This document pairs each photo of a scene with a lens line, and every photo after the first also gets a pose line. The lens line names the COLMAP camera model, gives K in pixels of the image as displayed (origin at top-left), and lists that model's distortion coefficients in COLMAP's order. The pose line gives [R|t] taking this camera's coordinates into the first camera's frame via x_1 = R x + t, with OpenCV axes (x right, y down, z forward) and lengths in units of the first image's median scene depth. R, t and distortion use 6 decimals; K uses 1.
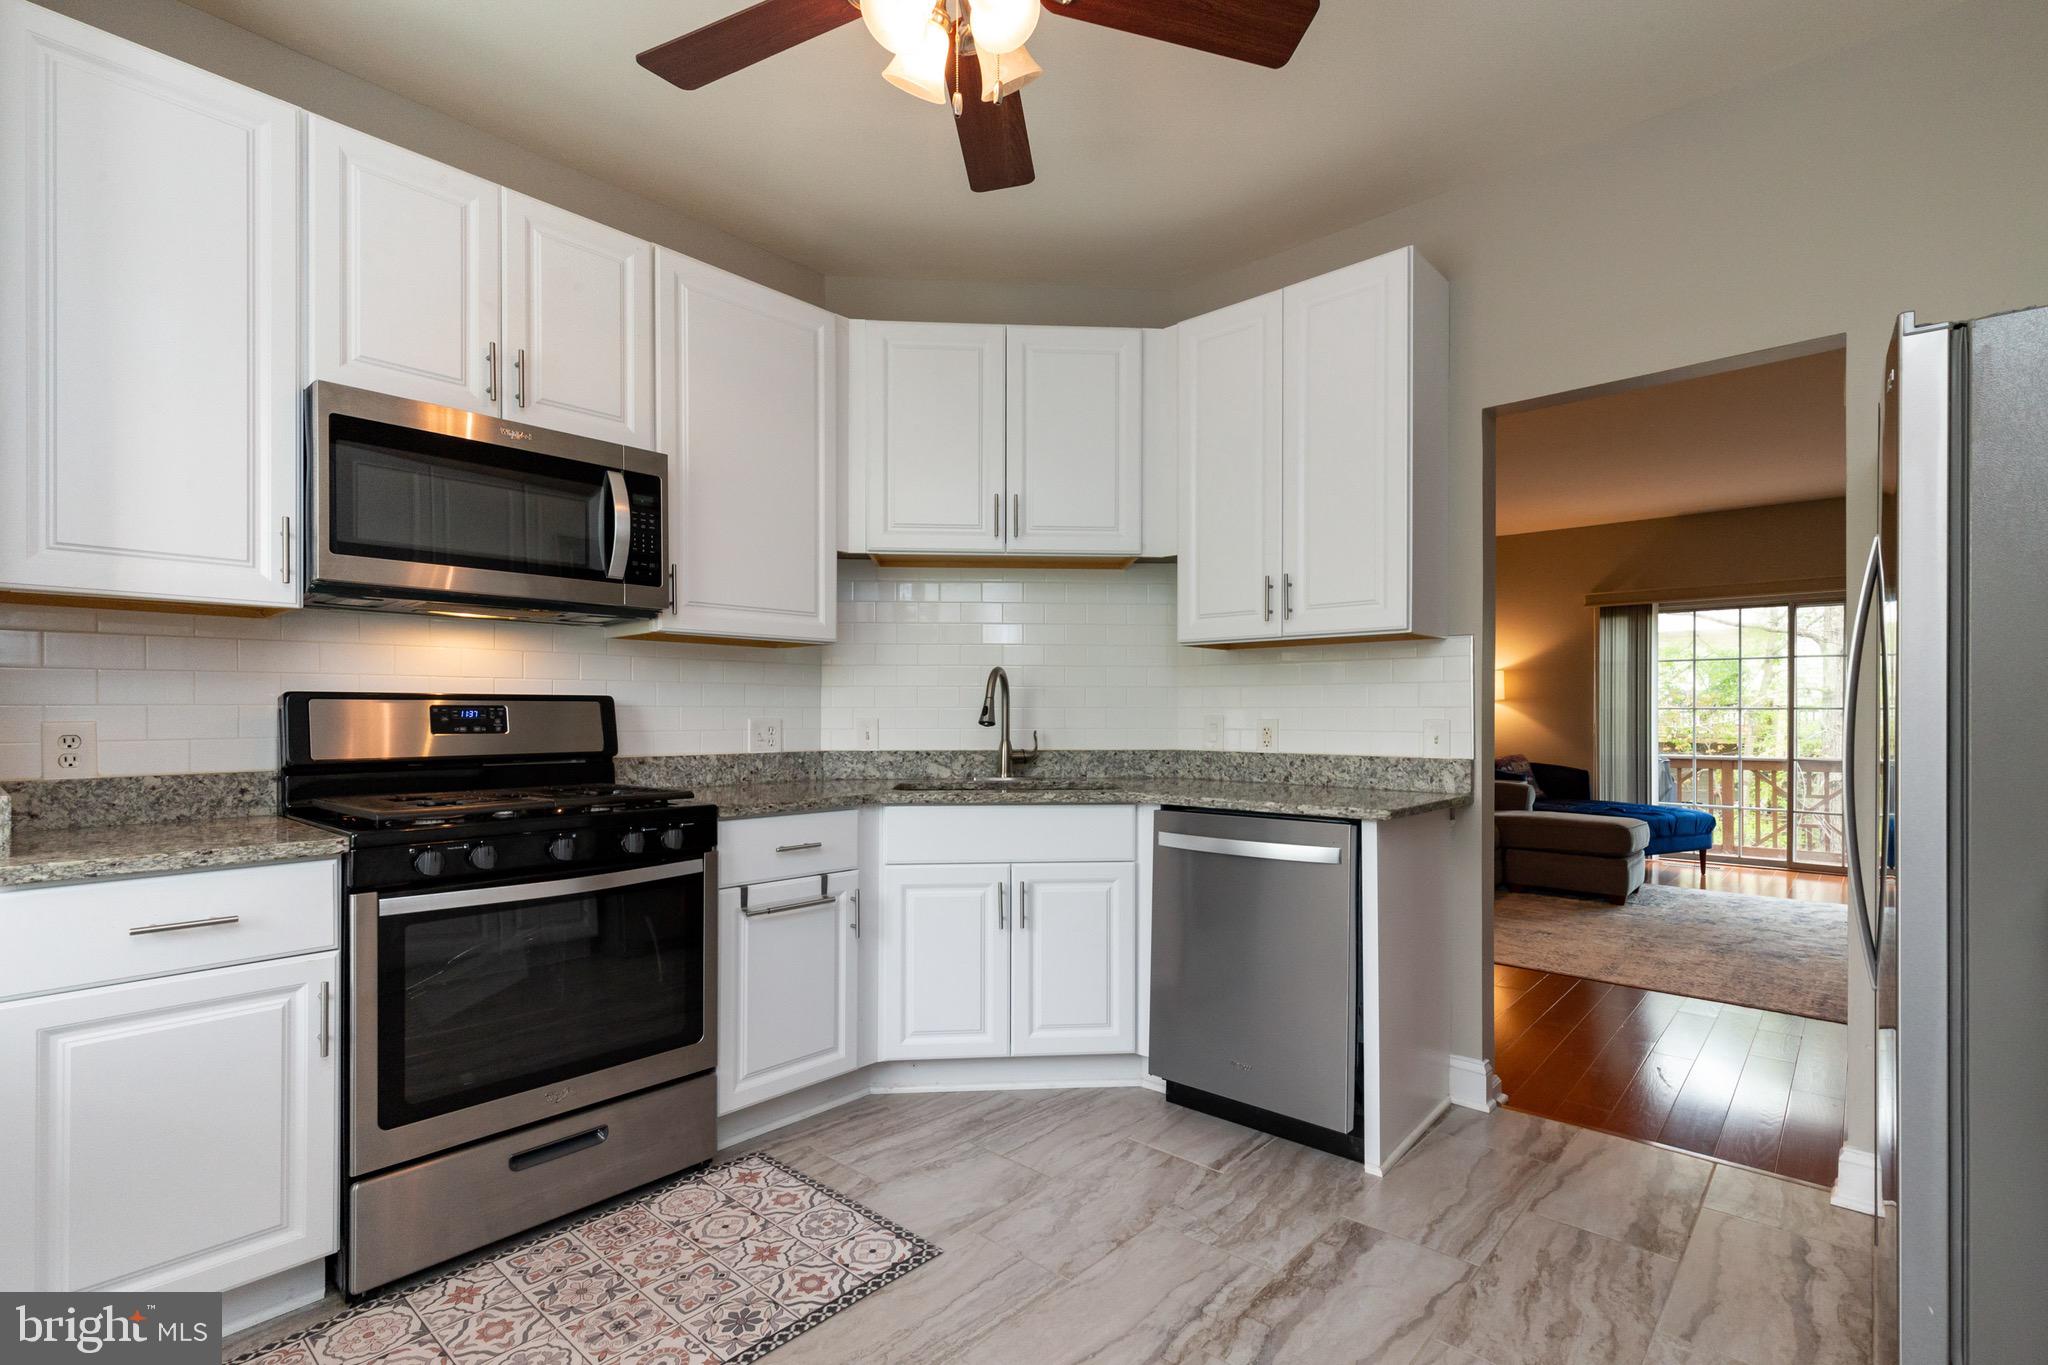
lens RADIAL K [[941.8, 0, 1036.3], [0, 941.8, 707.5], [0, 0, 1]] dist [0.007408, -0.001665]
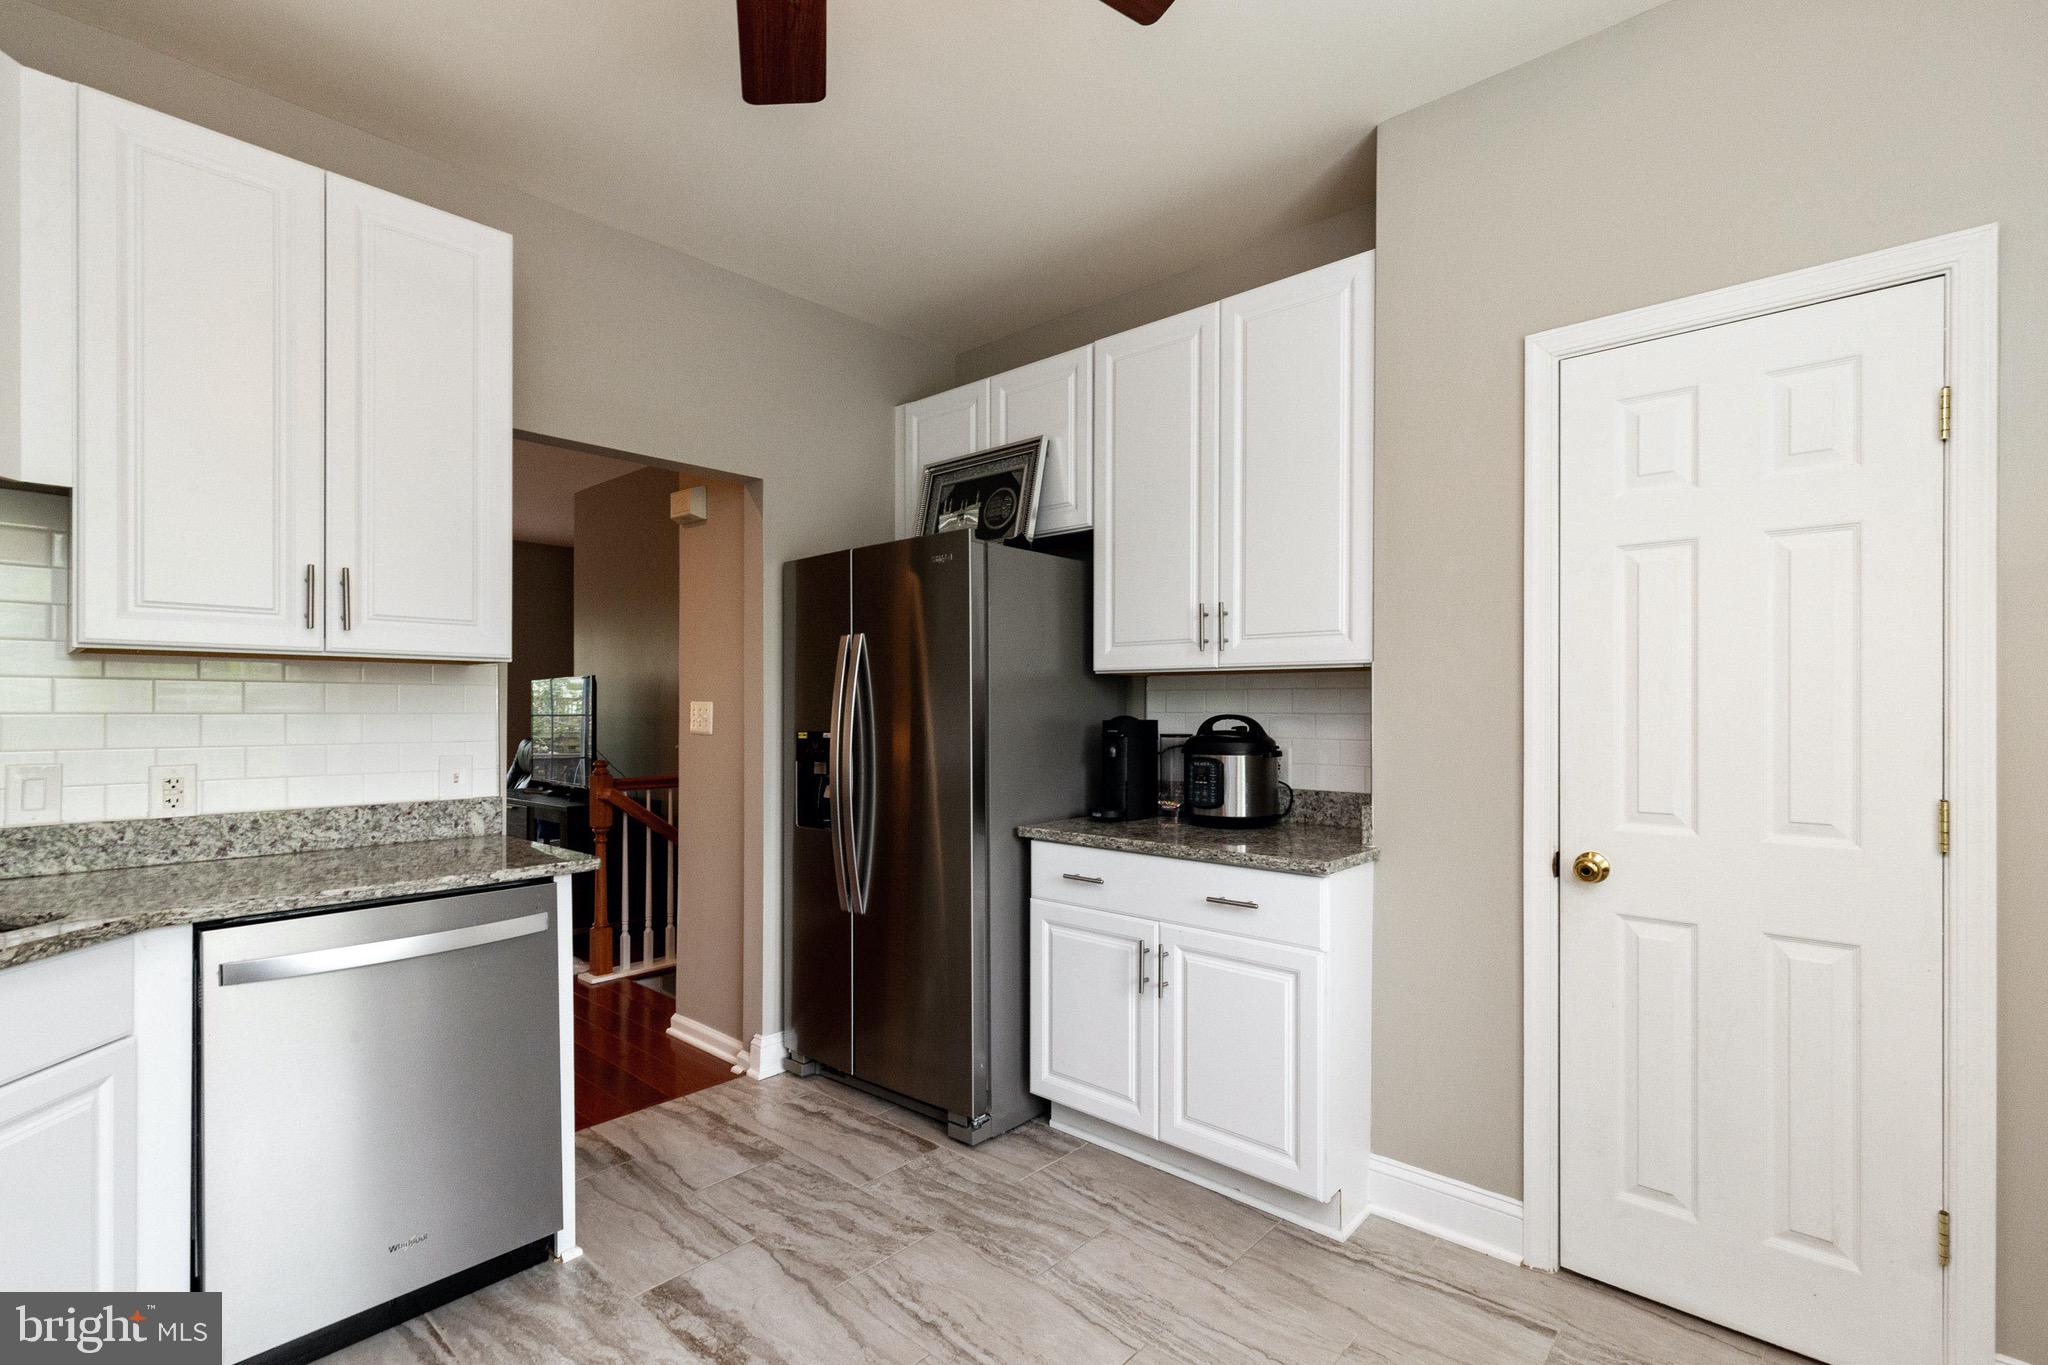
lens RADIAL K [[941.8, 0, 1027.7], [0, 941.8, 695.8], [0, 0, 1]] dist [0.007408, -0.001665]
pose [[-0.004408, 0.010226, 0.999938, -0.556009], [-0.009172, 0.999905, -0.010266, -0.046353], [-0.999948, -0.009217, -0.004314, 0.554080]]
